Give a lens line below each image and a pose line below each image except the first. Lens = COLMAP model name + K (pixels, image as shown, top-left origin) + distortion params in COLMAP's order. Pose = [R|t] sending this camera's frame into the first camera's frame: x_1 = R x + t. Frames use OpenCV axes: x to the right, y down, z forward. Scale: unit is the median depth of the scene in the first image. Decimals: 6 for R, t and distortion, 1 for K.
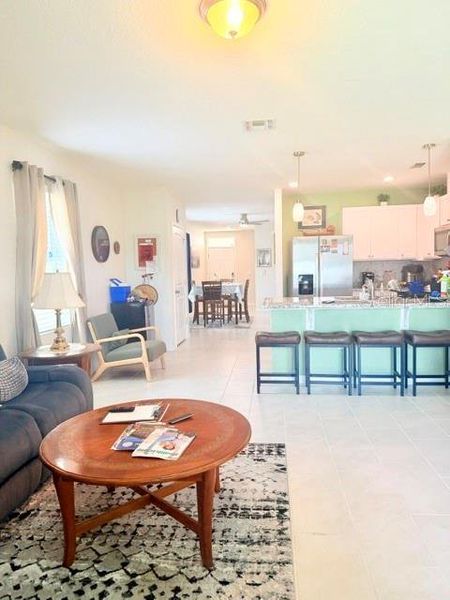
lens RADIAL K [[422.3, 0, 225.3], [0, 422.3, 299.4], [0, 0, 1]] dist [0.063420, -0.038307]
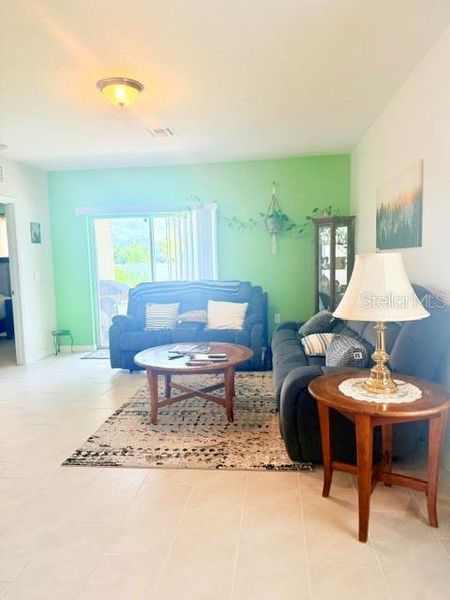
lens RADIAL K [[422.3, 0, 224.0], [0, 422.3, 298.2], [0, 0, 1]] dist [0.063420, -0.038307]
pose [[-0.998652, 0.050797, 0.010693, -0.257759], [0.051866, 0.984942, 0.164924, -0.149847], [-0.002155, 0.165256, -0.986248, 2.084394]]
